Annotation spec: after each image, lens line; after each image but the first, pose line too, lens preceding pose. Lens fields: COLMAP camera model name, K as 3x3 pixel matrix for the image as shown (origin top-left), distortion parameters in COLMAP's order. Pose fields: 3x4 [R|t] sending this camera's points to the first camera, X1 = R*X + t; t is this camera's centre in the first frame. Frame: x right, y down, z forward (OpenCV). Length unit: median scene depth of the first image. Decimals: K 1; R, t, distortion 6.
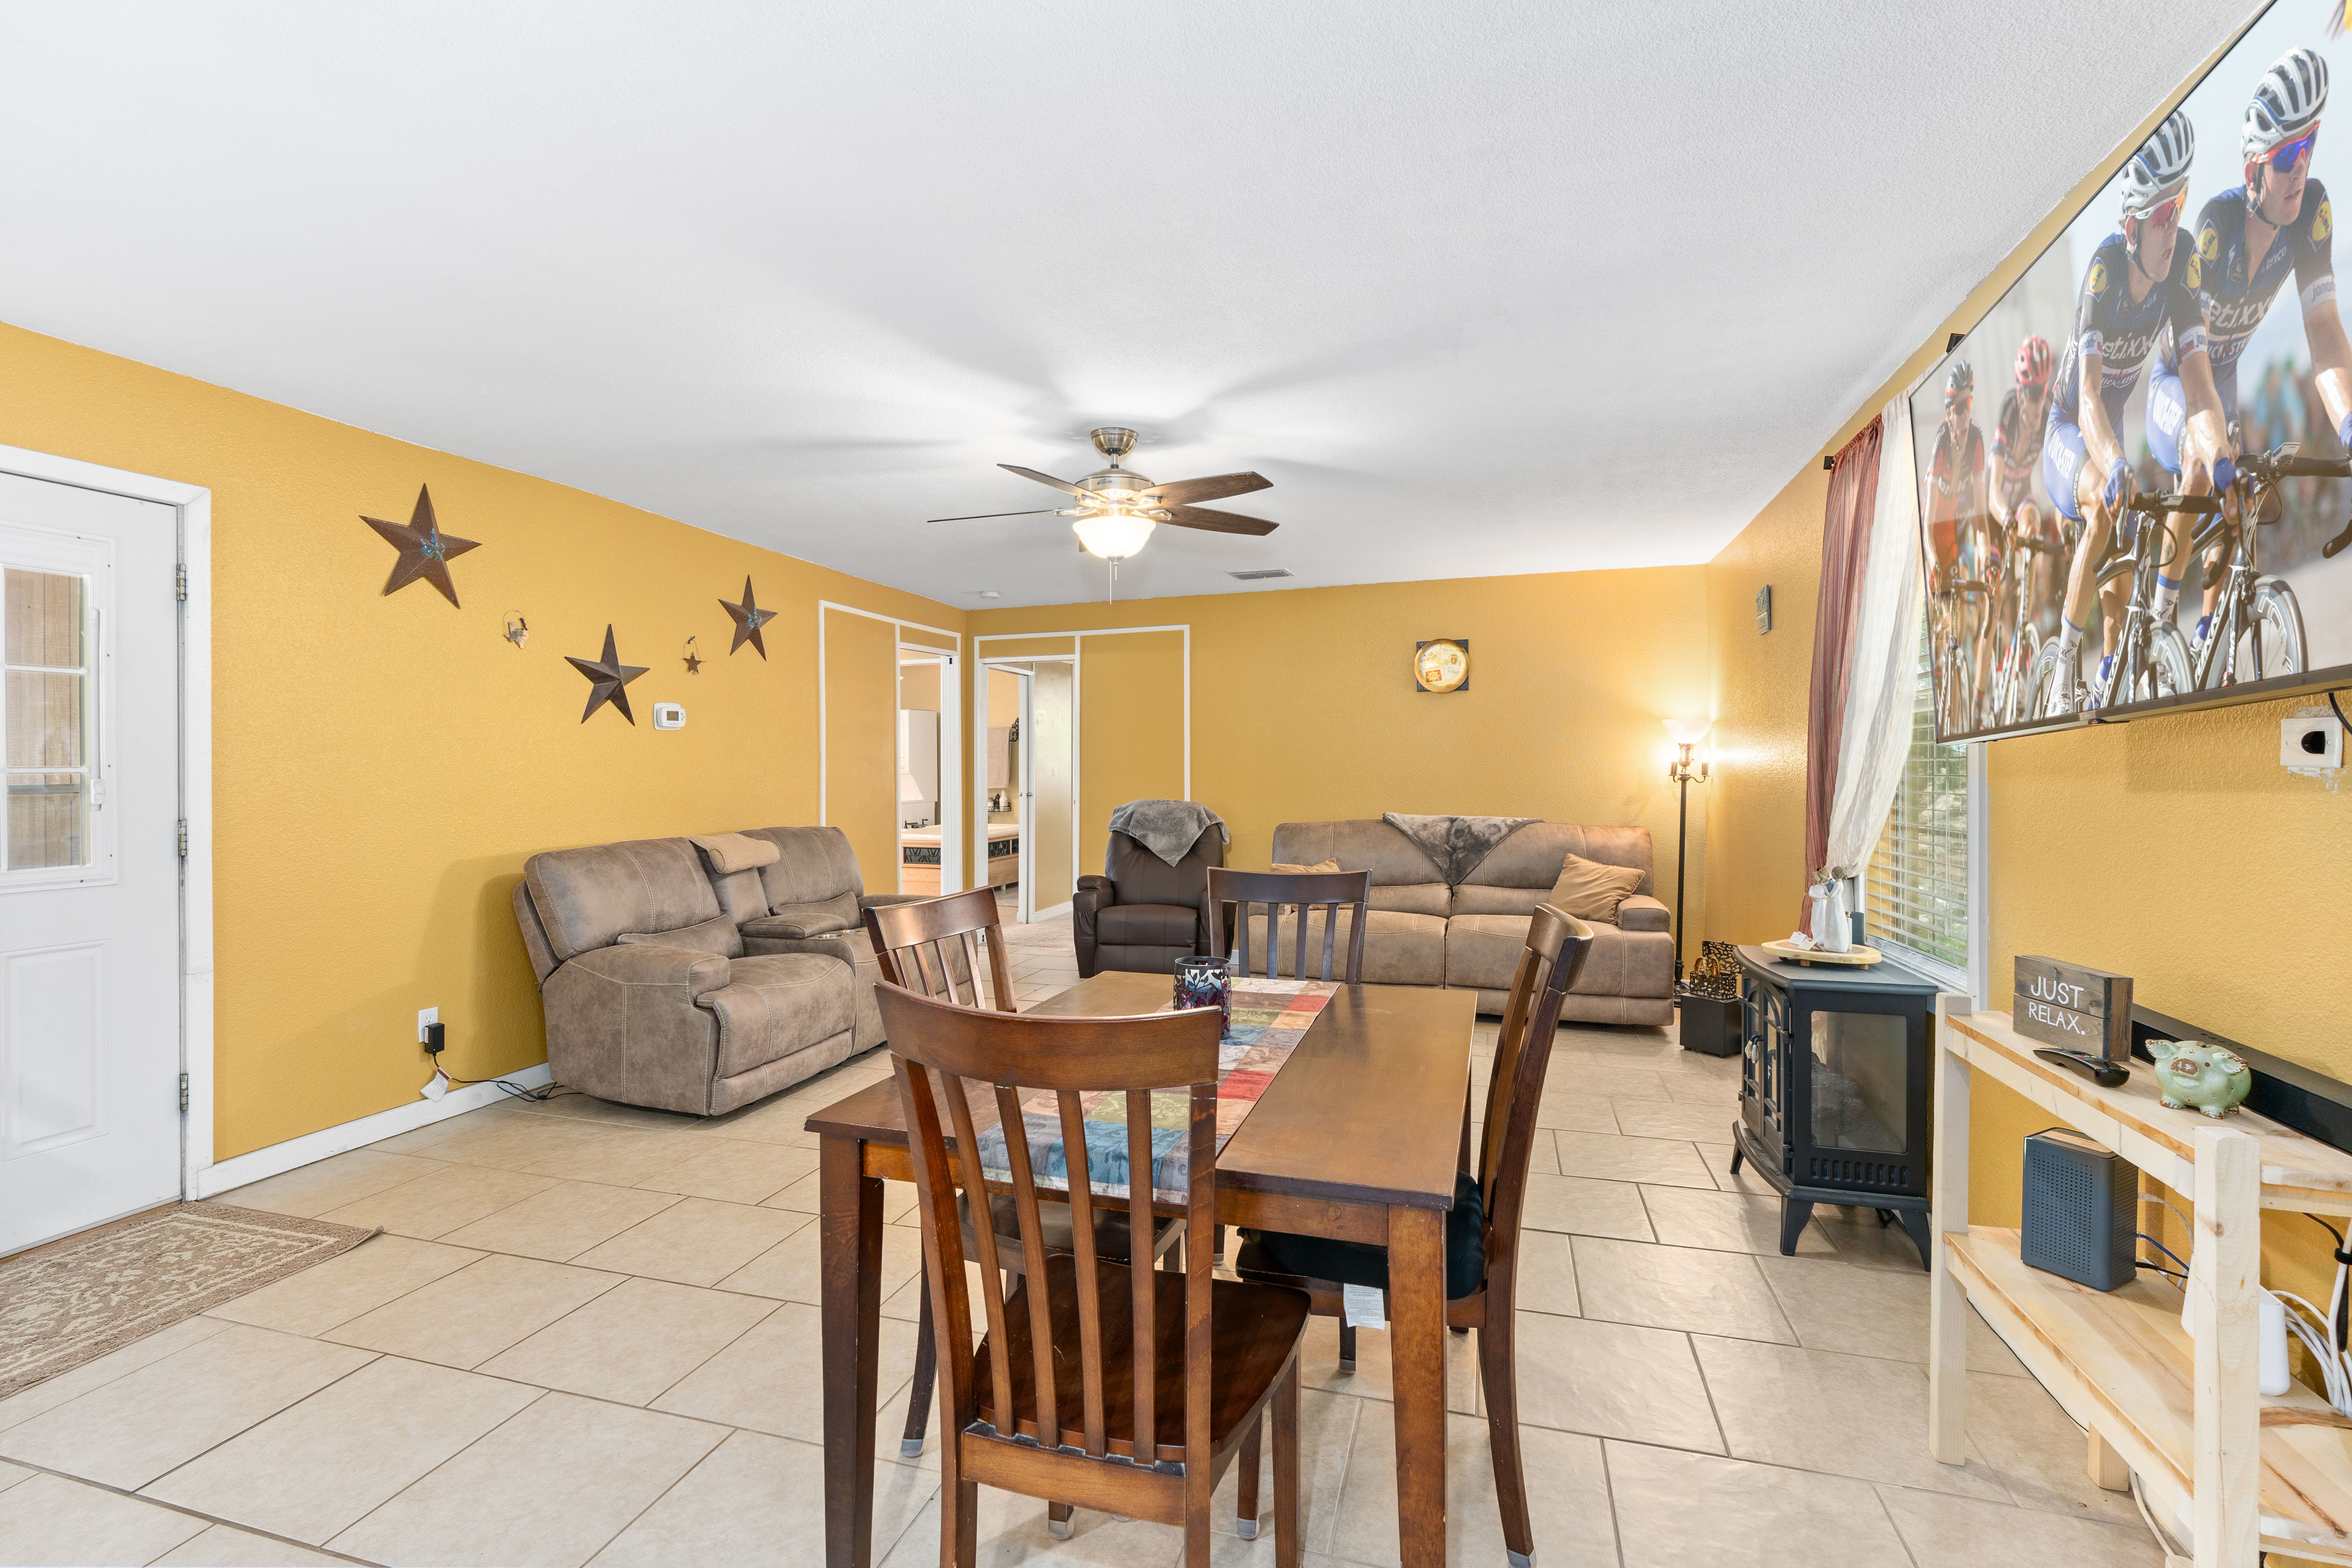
lens RADIAL K [[1149.8, 0, 1176.0], [0, 1149.8, 784.0], [0, 0, 1]] dist [-0.019794, 0.000208]
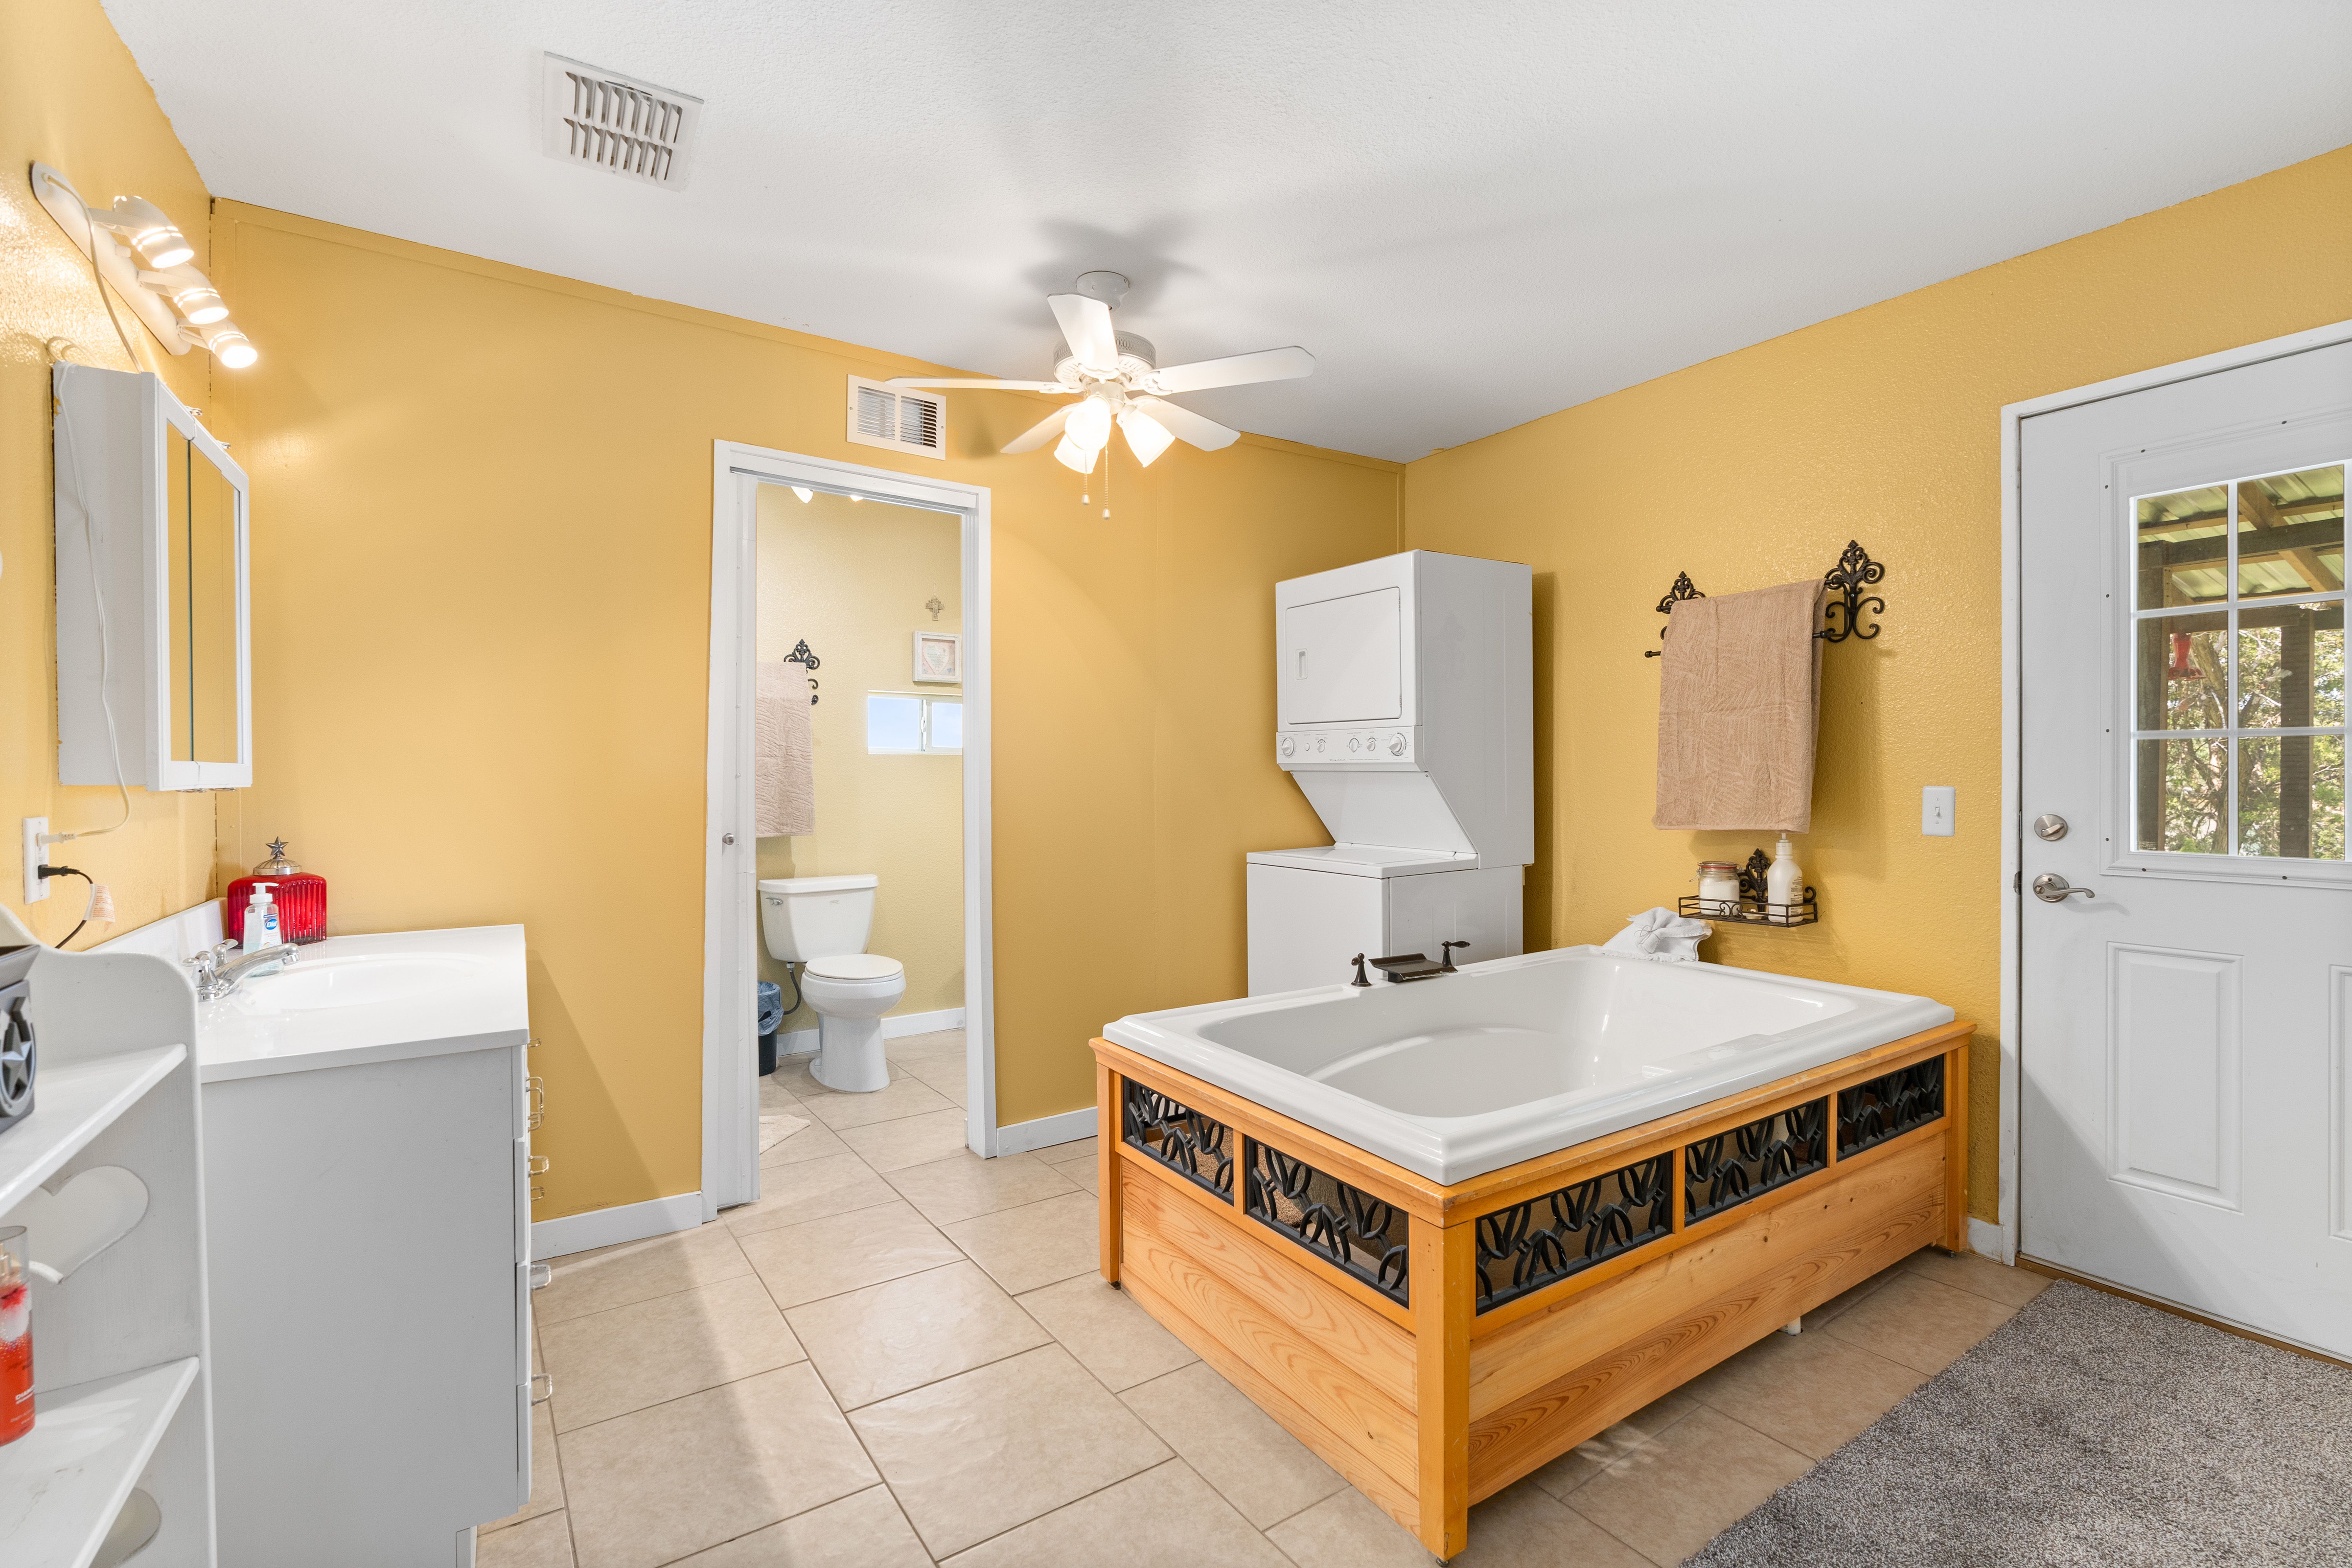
lens RADIAL K [[1067.8, 0, 1183.5], [0, 1067.8, 780.8], [0, 0, 1]] dist [-0.002751, 0.001542]
pose [[0.791254, 0.022775, -0.611064, -0.198332], [-0.015257, 0.999730, 0.017504, -0.016884], [0.611298, -0.004527, 0.791388, 1.302853]]
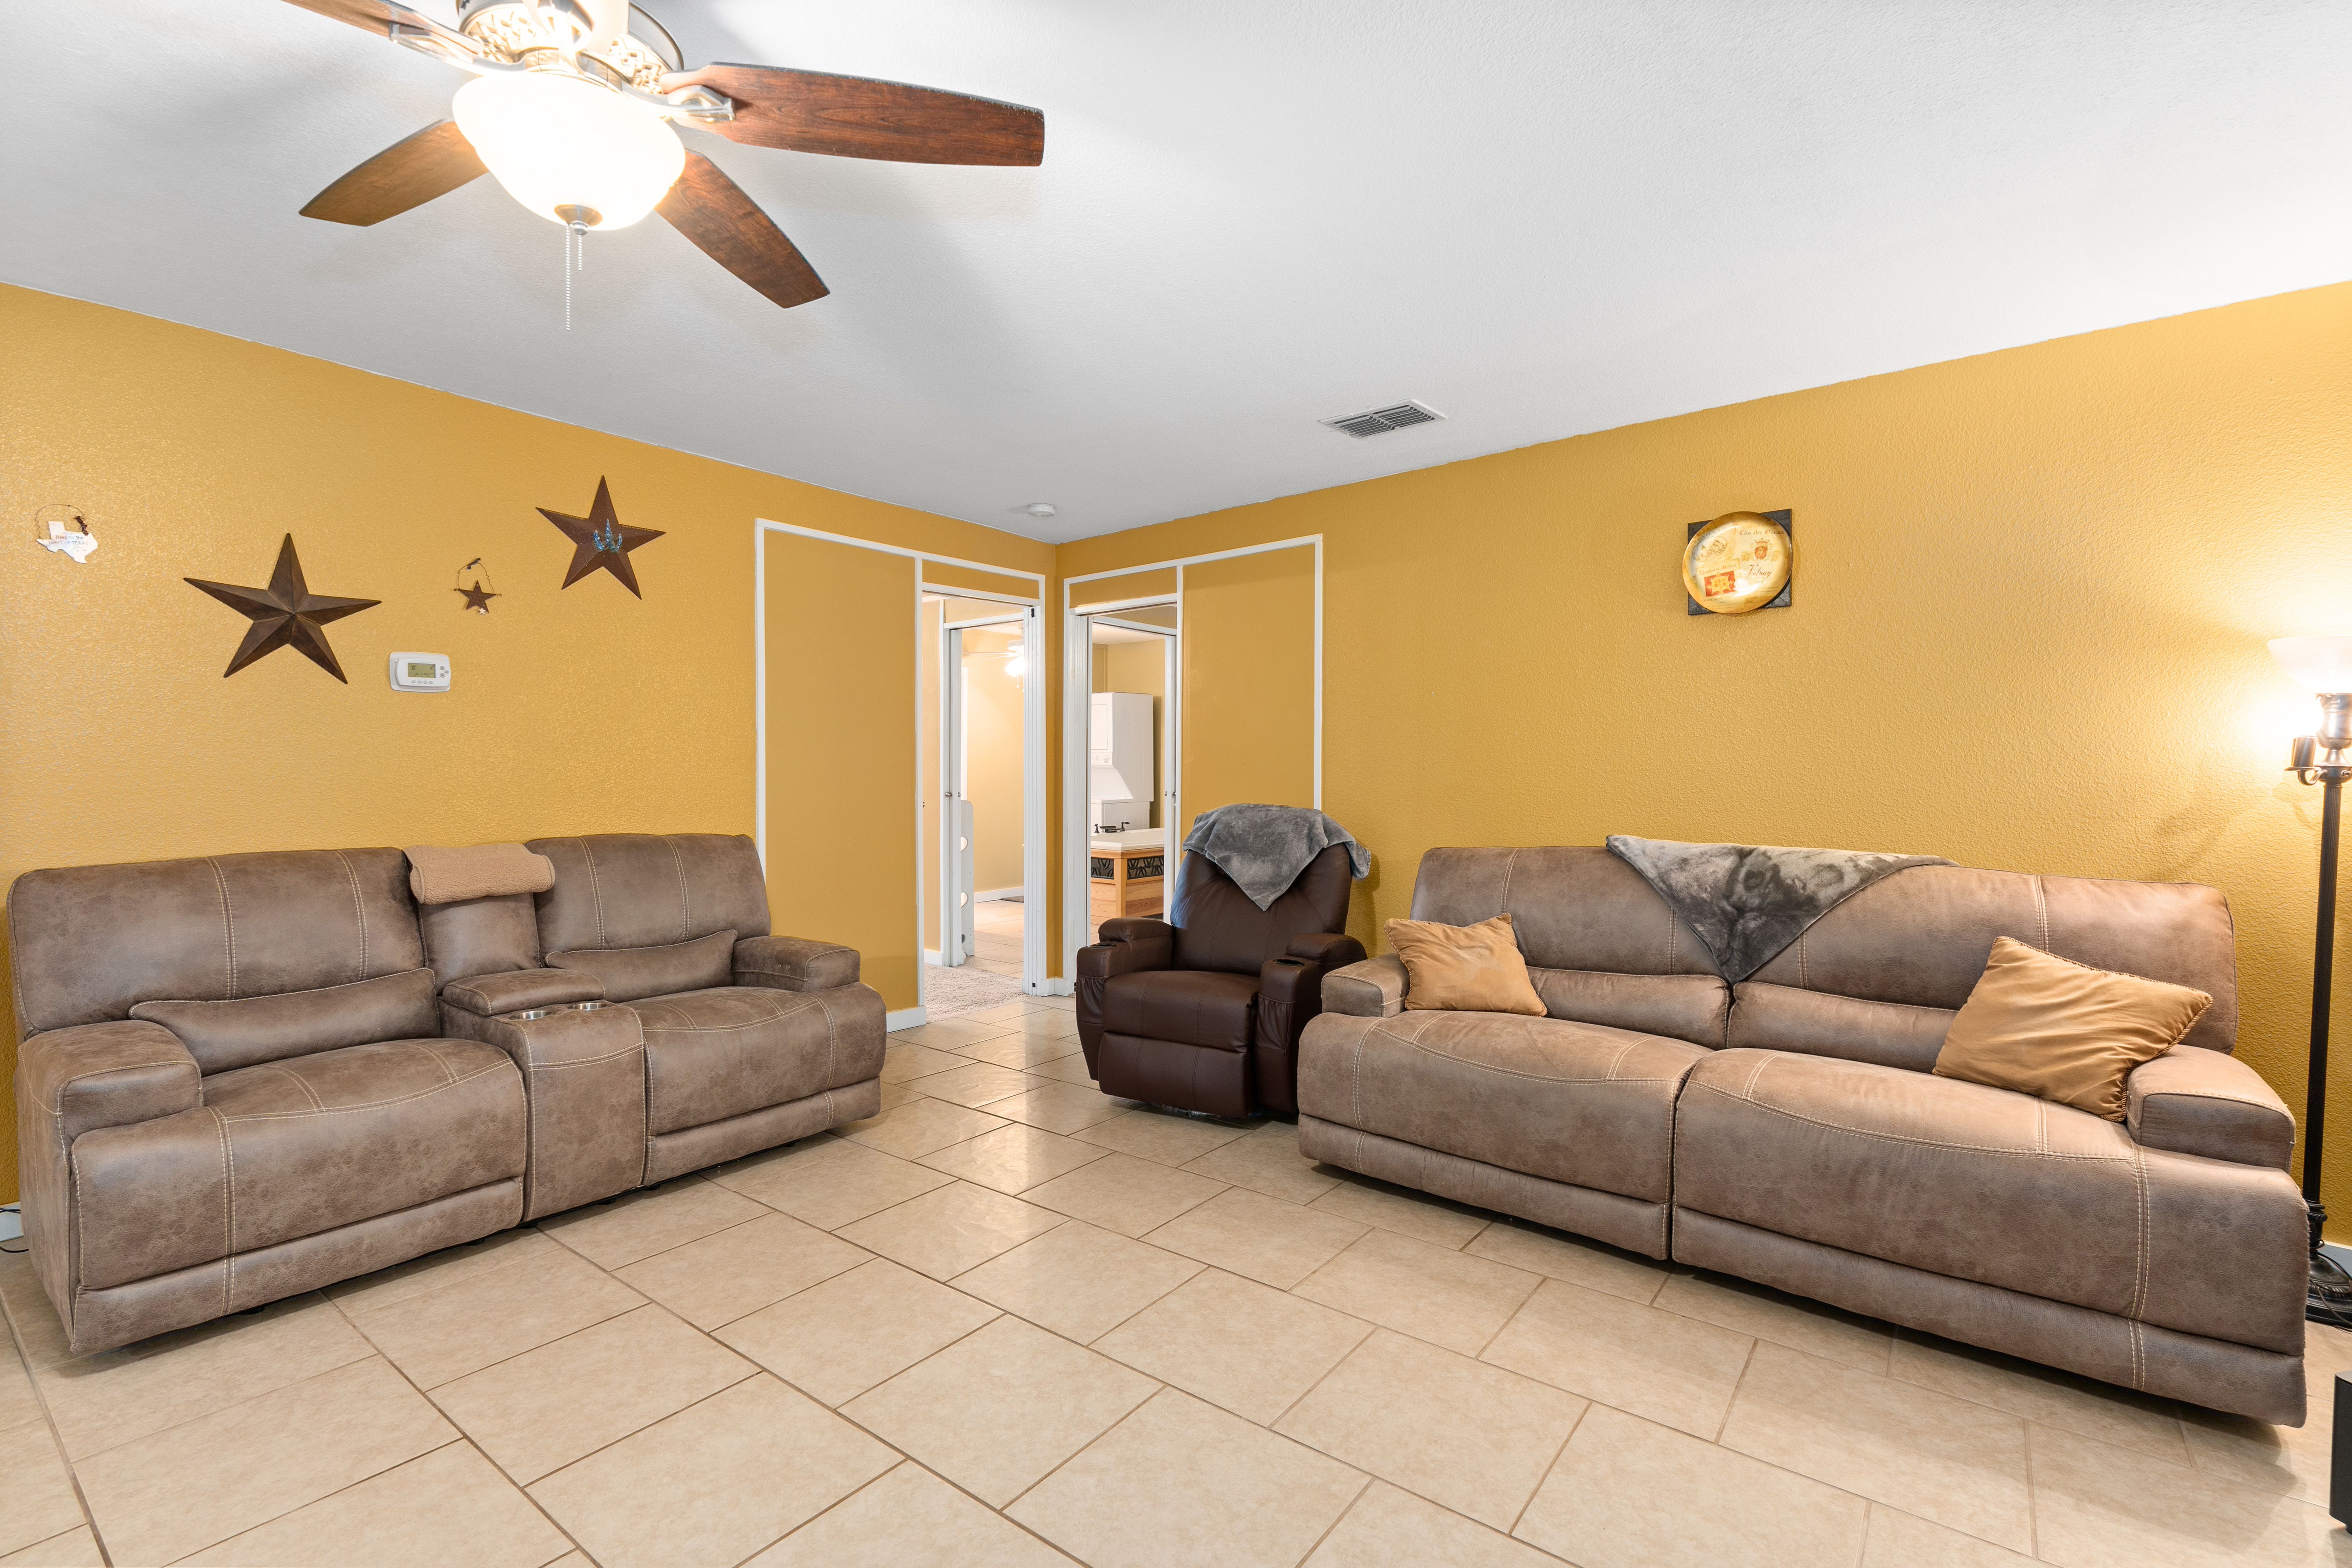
lens RADIAL K [[1096.3, 0, 1176.0], [0, 1096.3, 784.0], [0, 0, 1]] dist [-0.005066, 0.000586]
pose [[0.930258, 0.011676, -0.366720, 0.188471], [-0.011627, 0.999930, 0.002342, 0.001960], [0.366722, 0.002086, 0.930328, 0.456883]]
